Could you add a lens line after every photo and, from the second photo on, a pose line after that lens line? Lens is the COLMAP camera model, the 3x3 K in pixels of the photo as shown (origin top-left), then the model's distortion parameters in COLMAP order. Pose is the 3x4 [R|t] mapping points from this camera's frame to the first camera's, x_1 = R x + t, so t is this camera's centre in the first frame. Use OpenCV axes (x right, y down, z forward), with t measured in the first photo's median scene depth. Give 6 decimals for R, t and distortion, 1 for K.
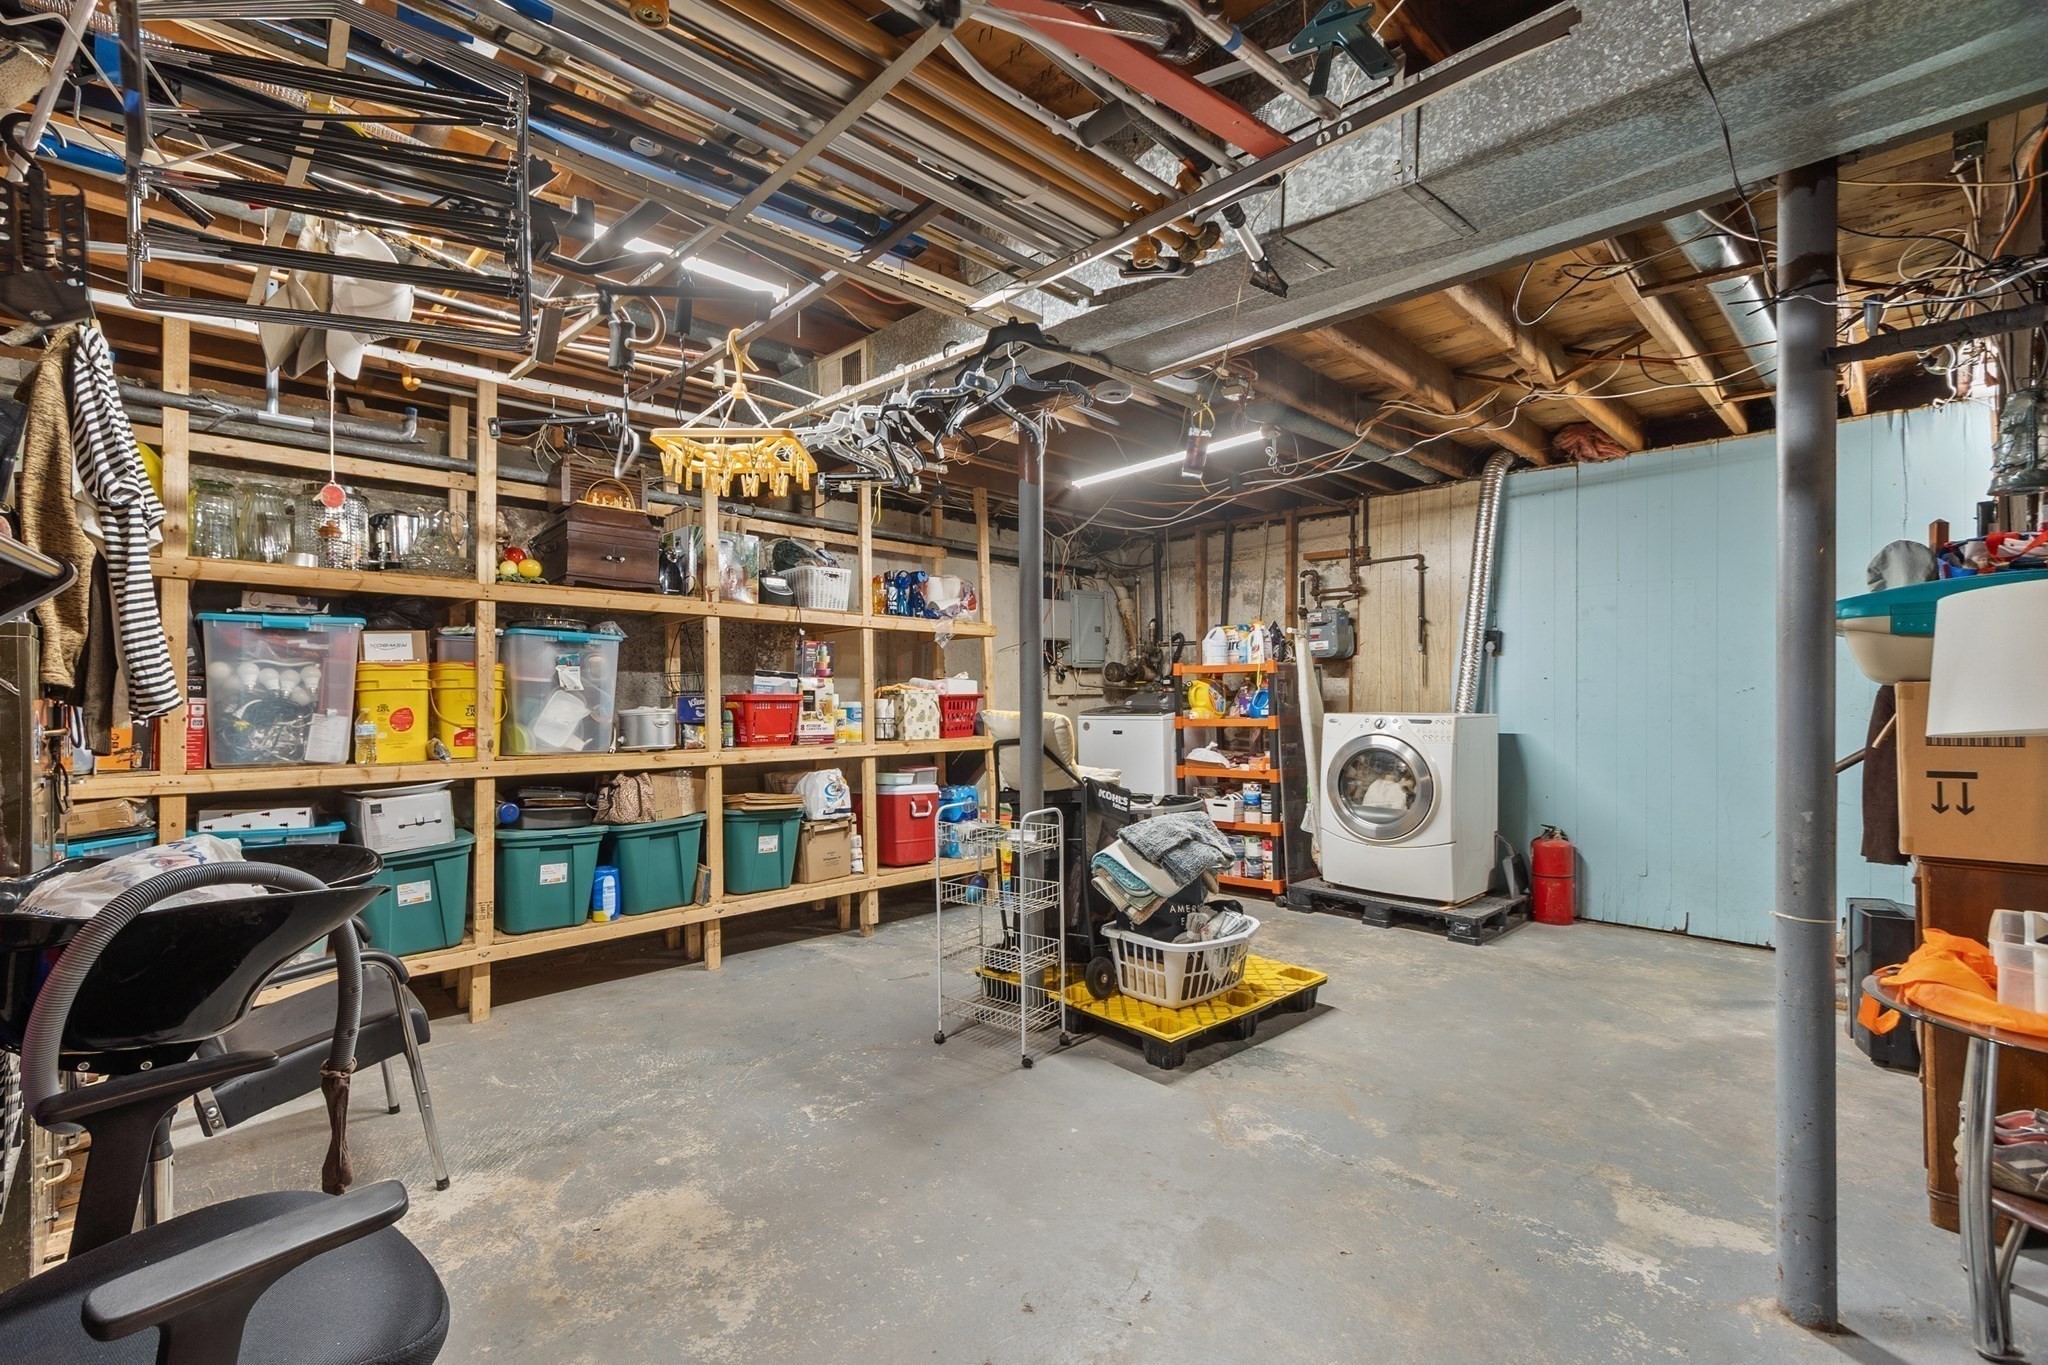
lens RADIAL K [[913.1, 0, 960.5], [0, 913.1, 679.6], [0, 0, 1]] dist [0.001169, 0.000768]
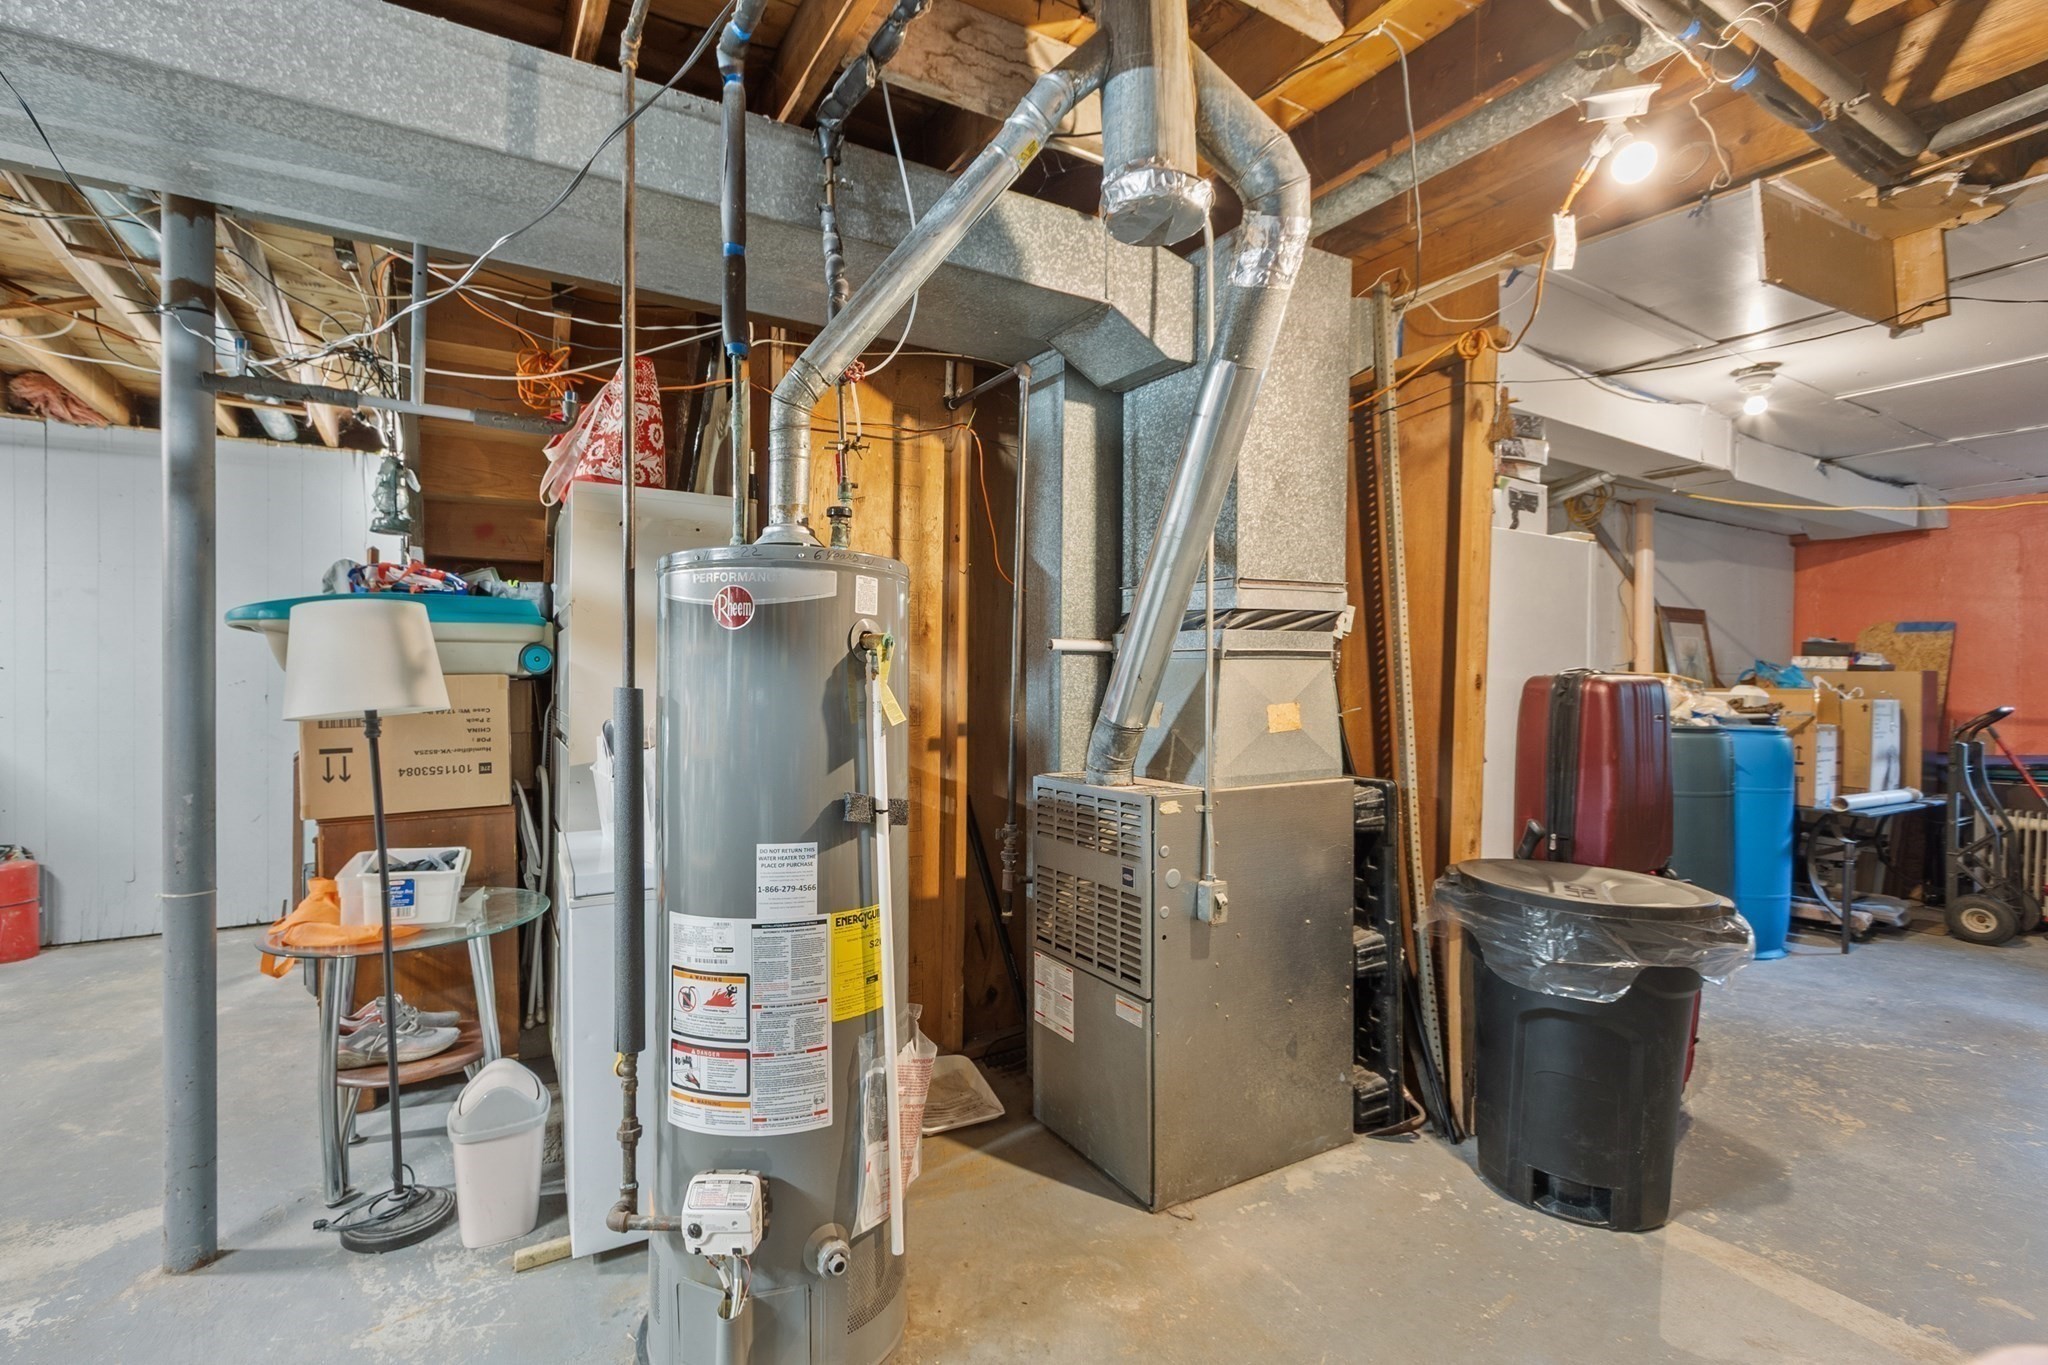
lens RADIAL K [[913.1, 0, 960.5], [0, 913.1, 679.6], [0, 0, 1]] dist [0.001169, 0.000768]
pose [[0.215872, 0.005402, 0.976407, 0.049708], [-0.013043, 0.999911, -0.002649, -0.000697], [-0.976335, -0.012164, 0.215923, -0.090777]]
